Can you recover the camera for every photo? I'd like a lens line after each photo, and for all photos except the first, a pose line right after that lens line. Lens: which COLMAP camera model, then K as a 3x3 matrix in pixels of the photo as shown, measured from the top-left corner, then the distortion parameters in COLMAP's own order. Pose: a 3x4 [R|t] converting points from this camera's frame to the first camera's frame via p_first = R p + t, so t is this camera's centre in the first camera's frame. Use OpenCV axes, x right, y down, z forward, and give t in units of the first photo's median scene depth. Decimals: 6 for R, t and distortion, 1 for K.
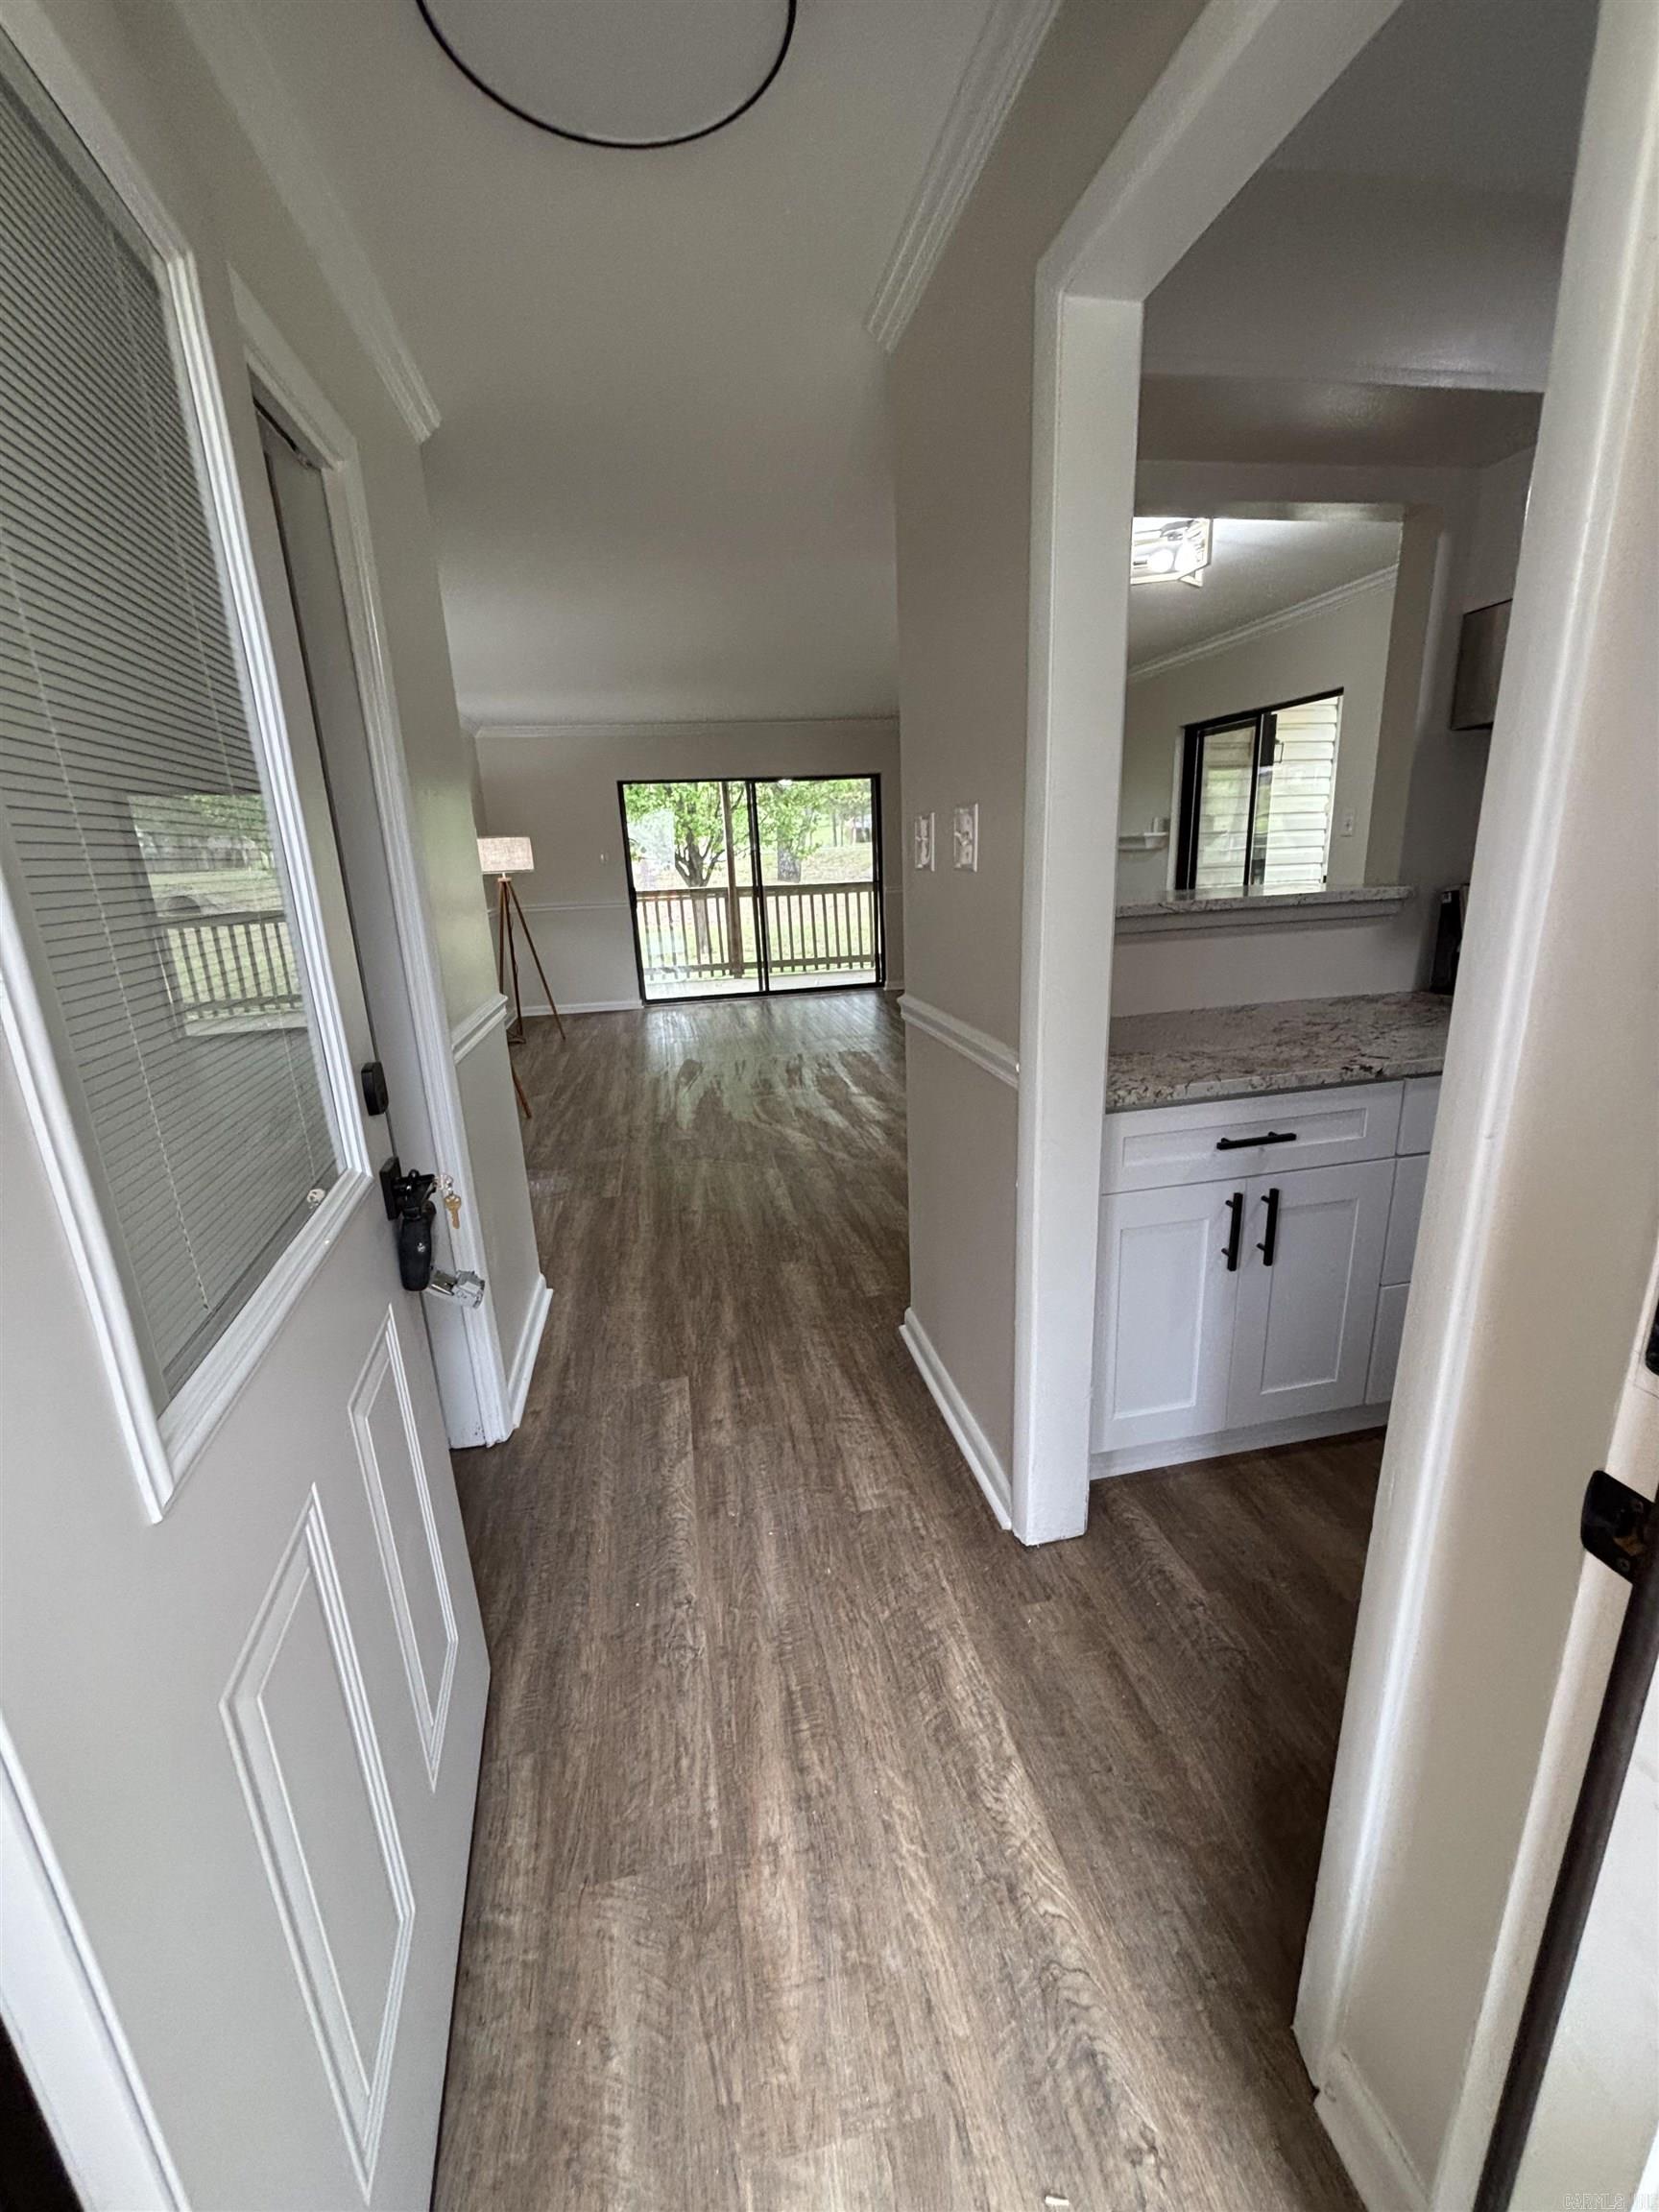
lens RADIAL K [[890.0, 0, 836.3], [0, 890.0, 1097.2], [0, 0, 1]] dist [-0.003002, 0.001760]
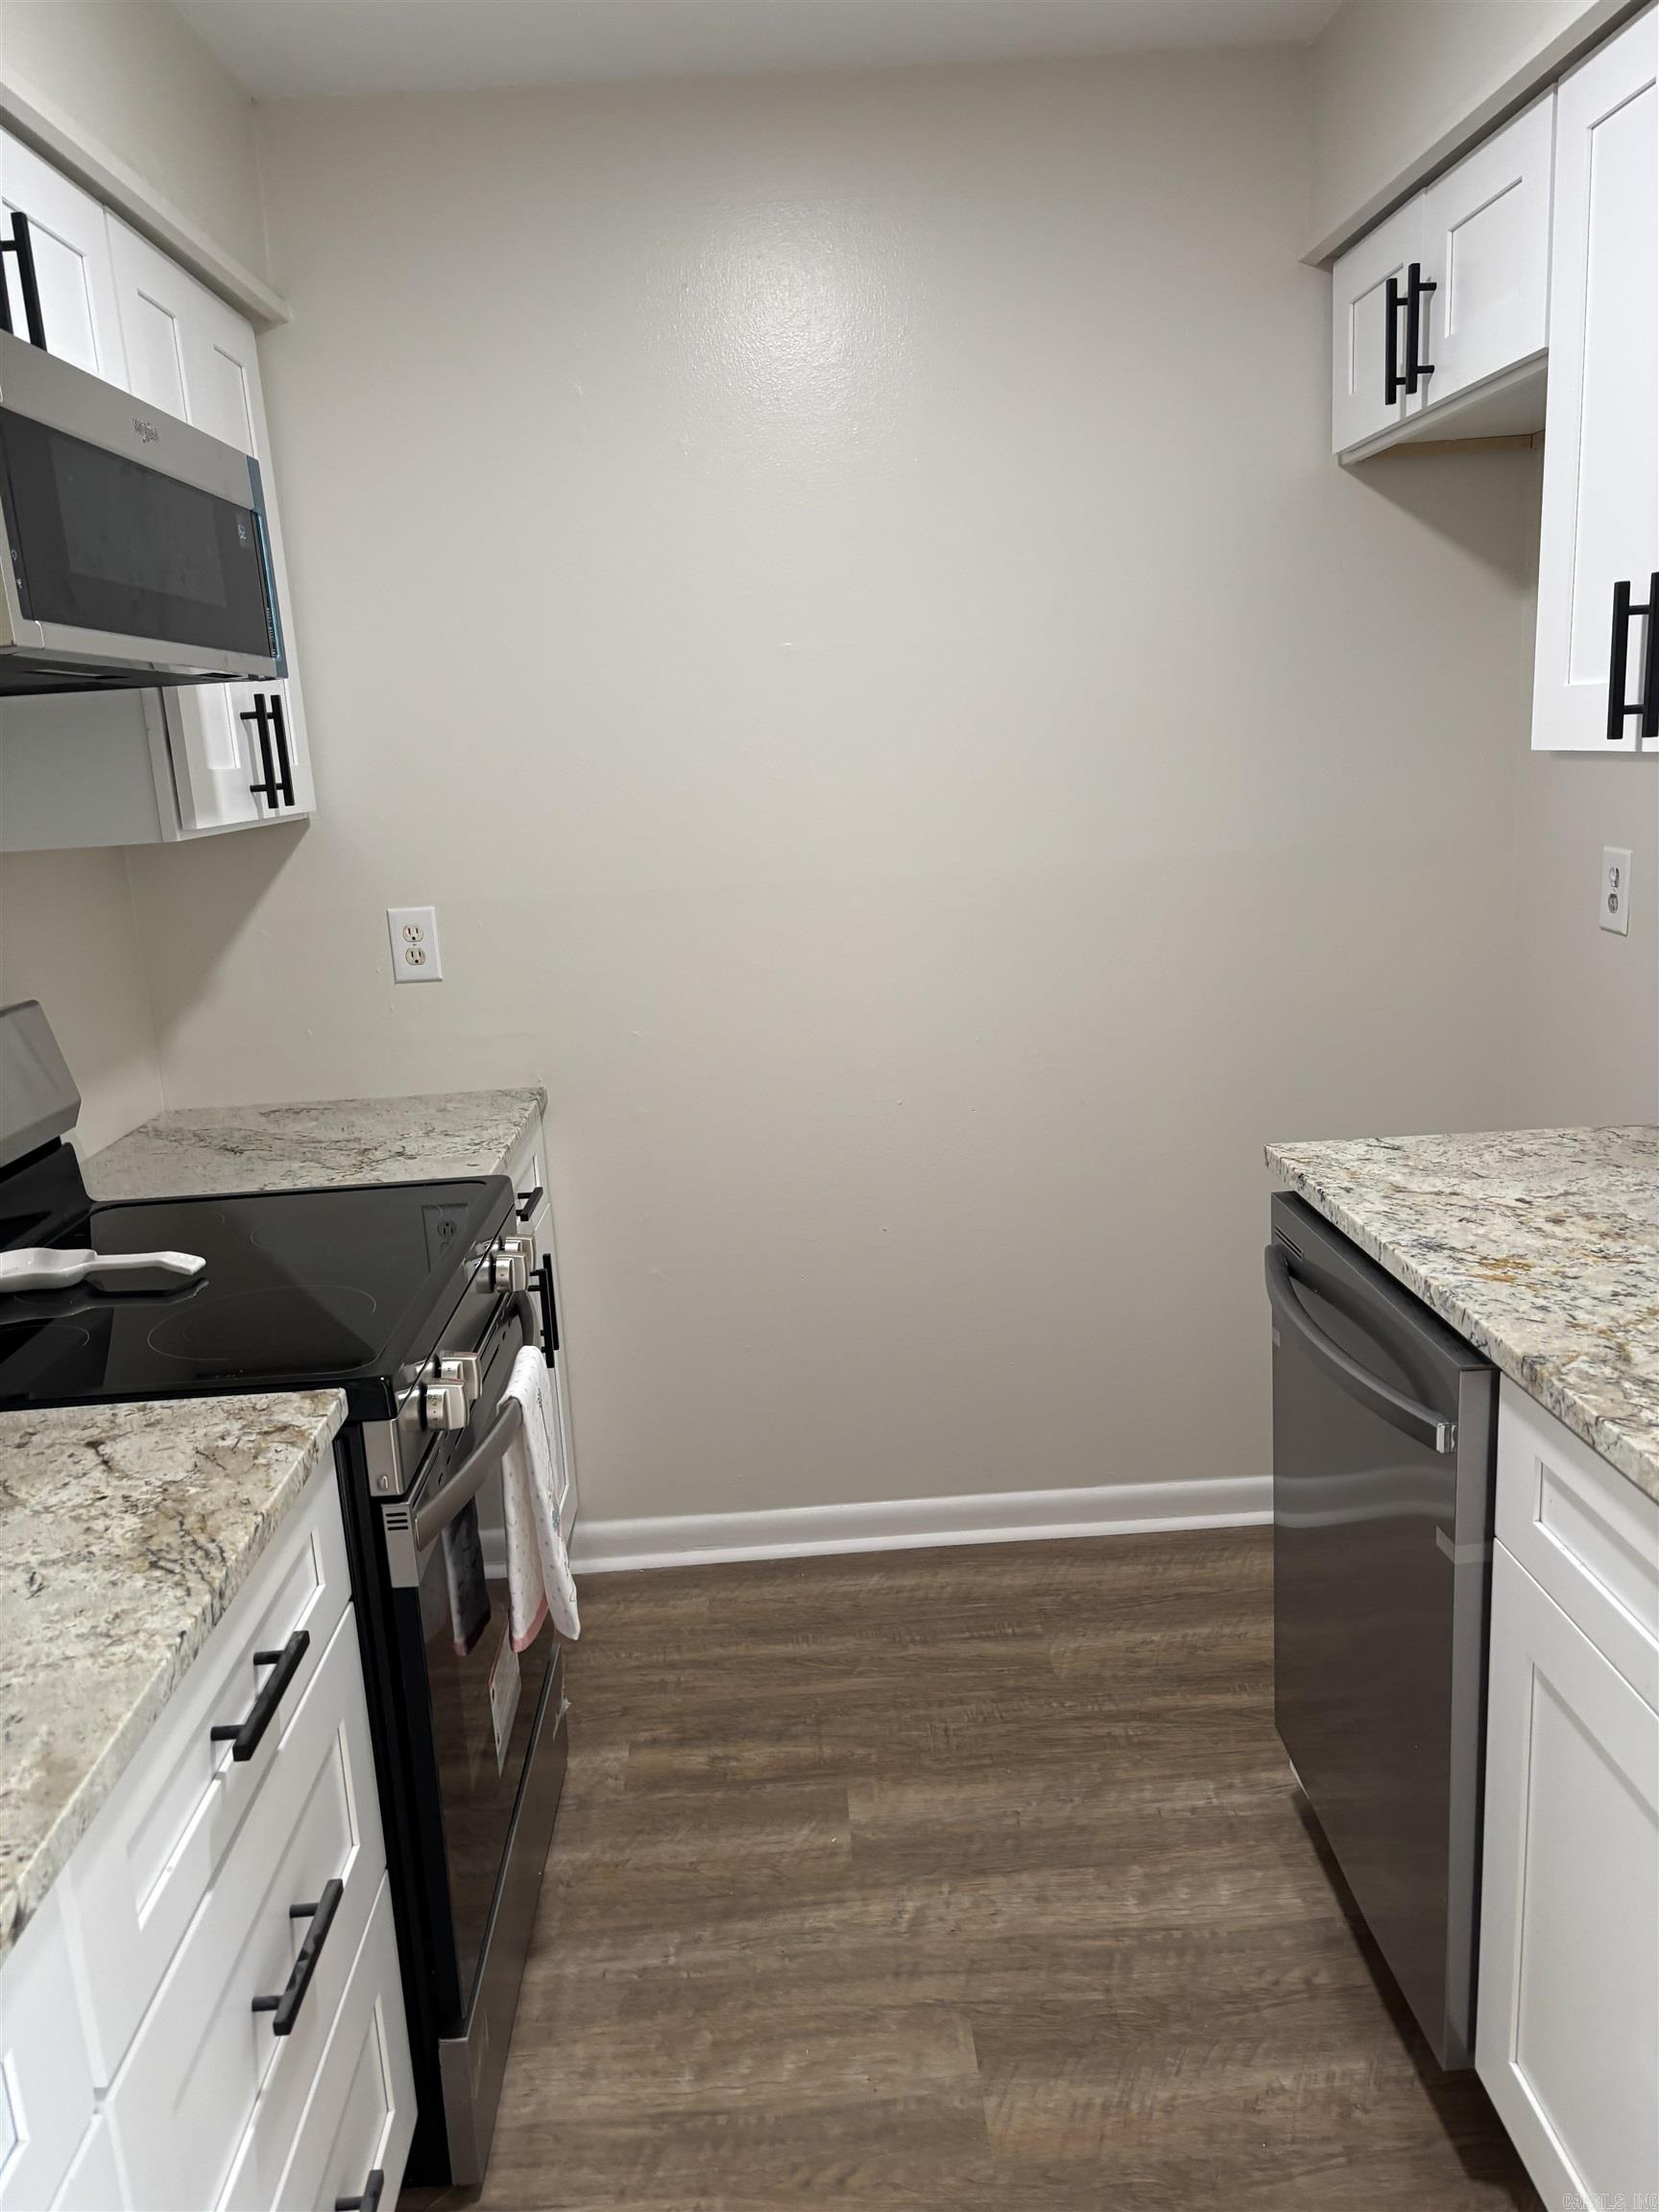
lens RADIAL K [[1669.3, 0, 825.0], [0, 1669.3, 1117.9], [0, 0, 1]] dist [0.050045, -0.055772]
pose [[0.164540, -0.183306, 0.969188, 0.153970], [0.312921, 0.941524, 0.124949, -0.193723], [-0.935418, 0.282720, 0.212279, 0.465422]]
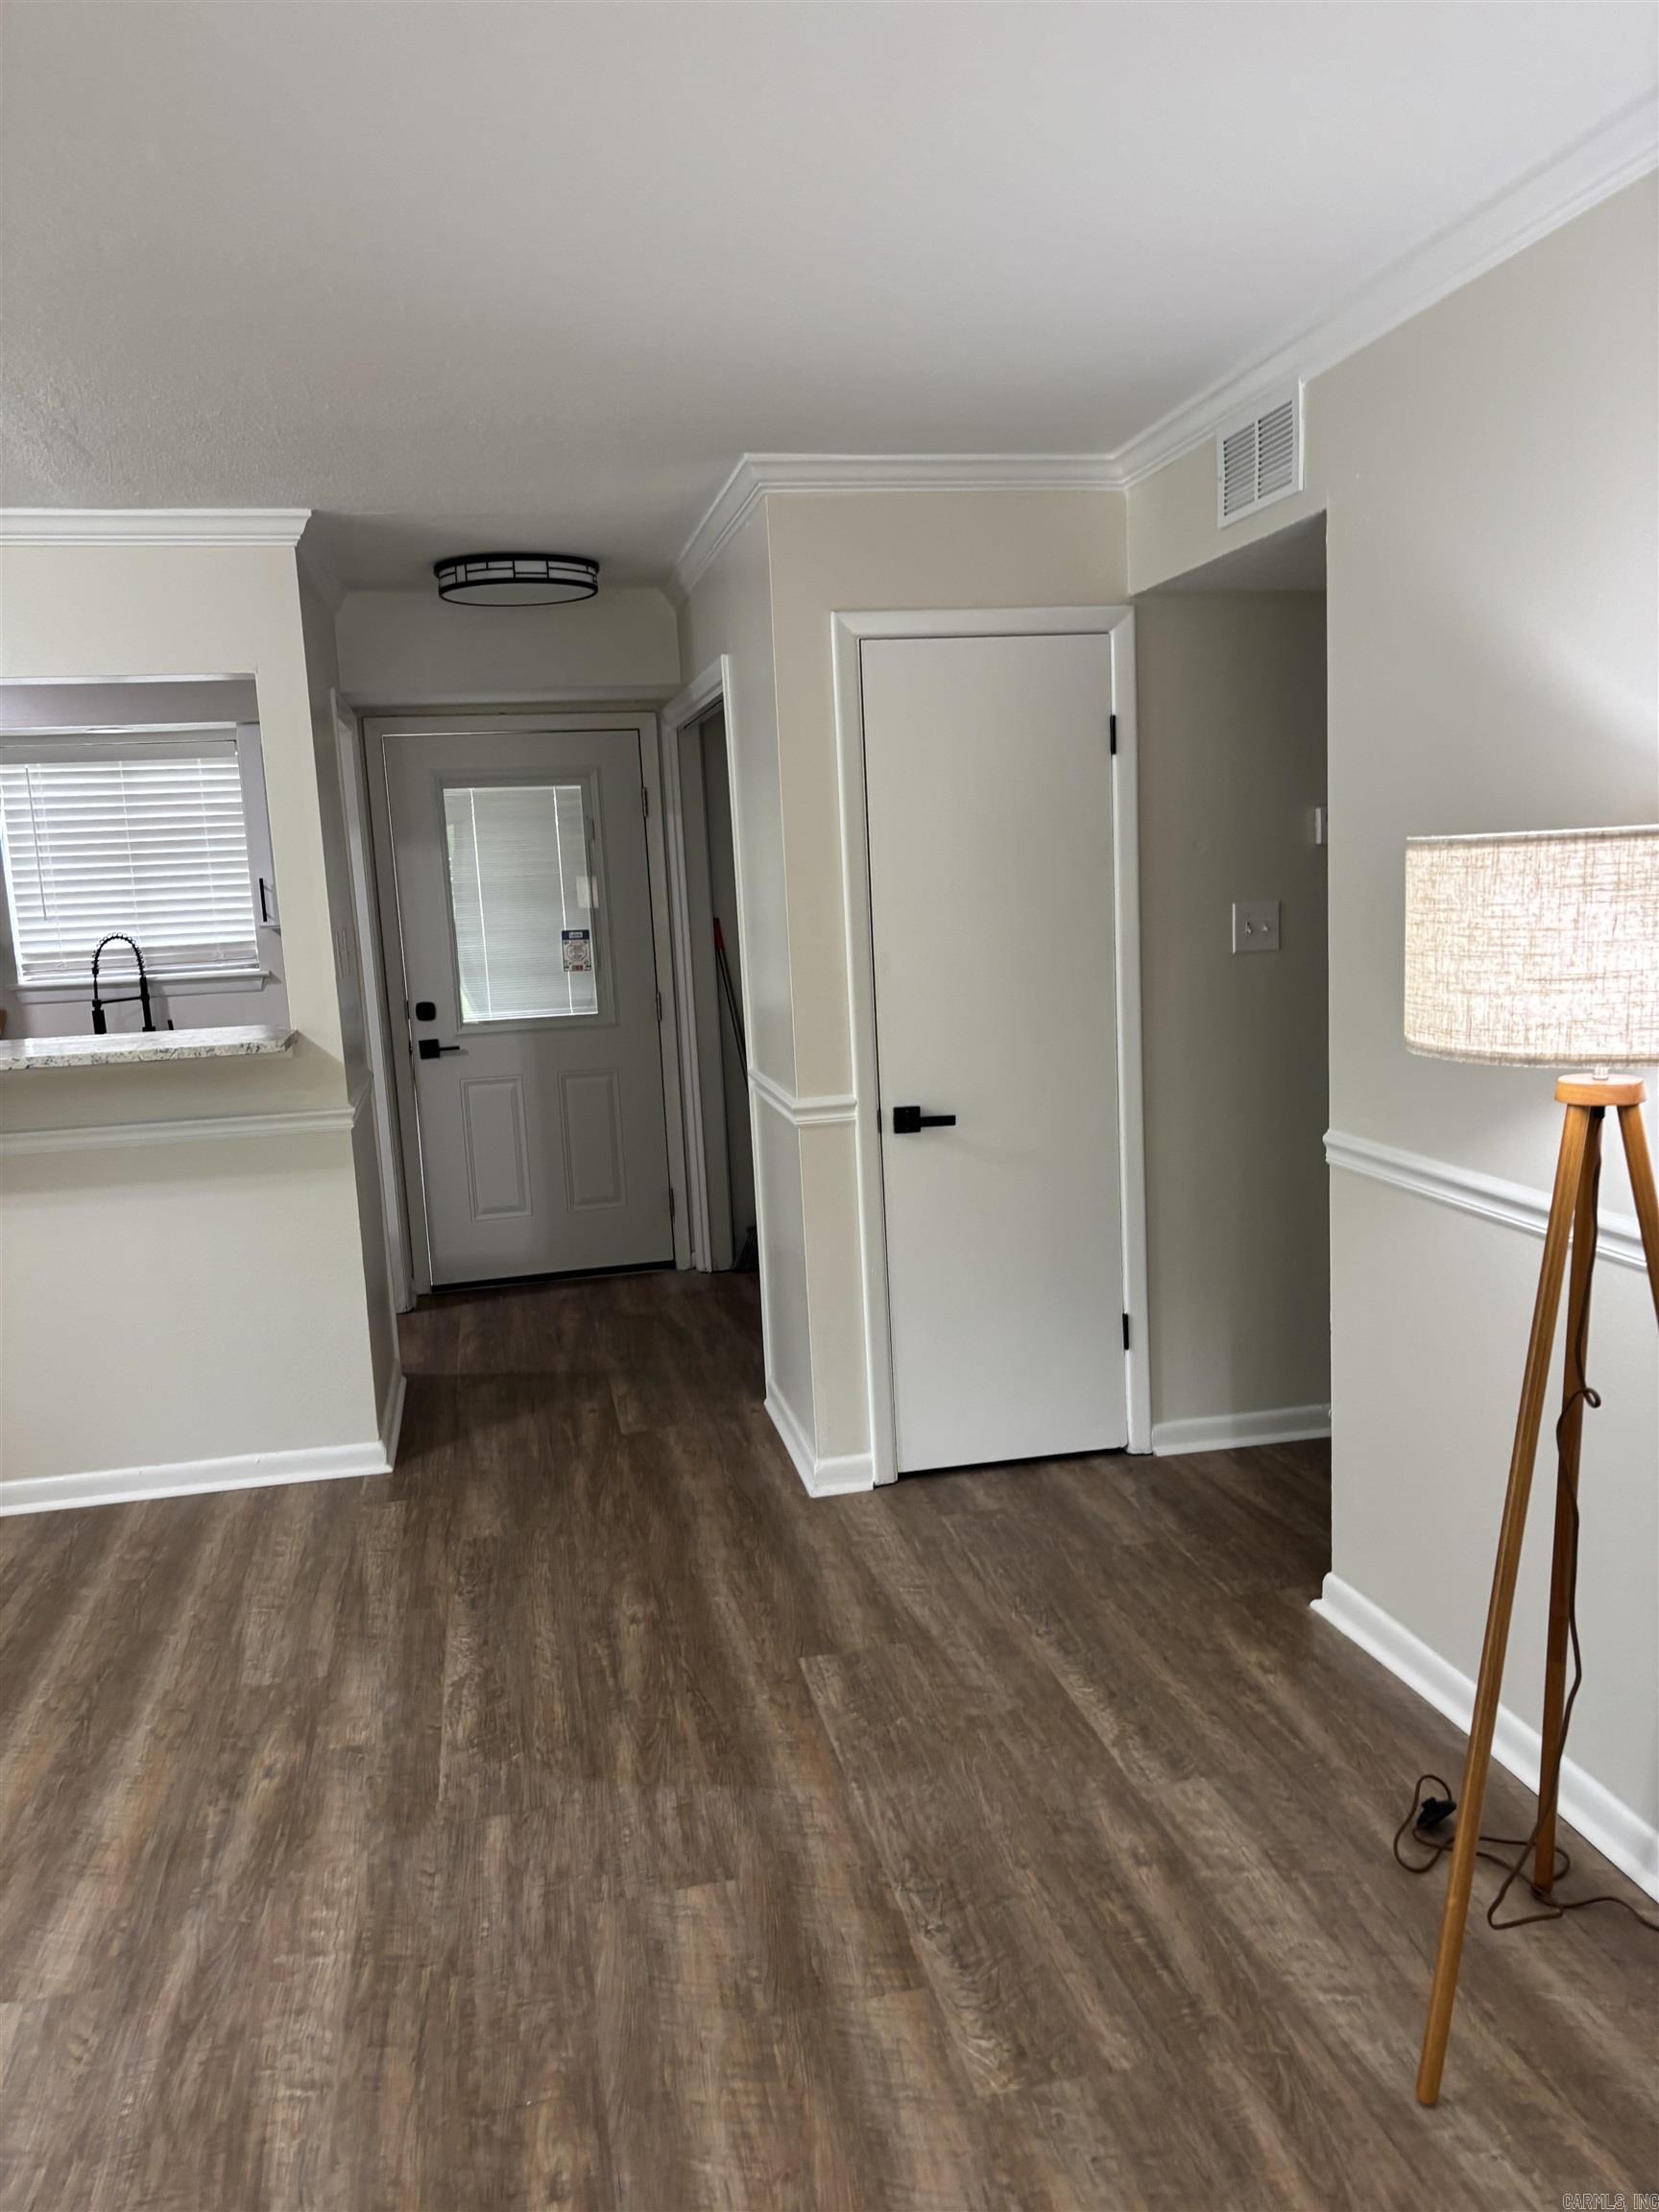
lens RADIAL K [[1669.3, 0, 825.6], [0, 1669.3, 1115.7], [0, 0, 1]] dist [0.050045, -0.055772]
pose [[-0.995508, 0.094192, 0.009586, -0.500421], [0.089792, 0.907162, 0.411090, -0.876591], [0.030026, 0.410104, -0.911545, 2.883159]]
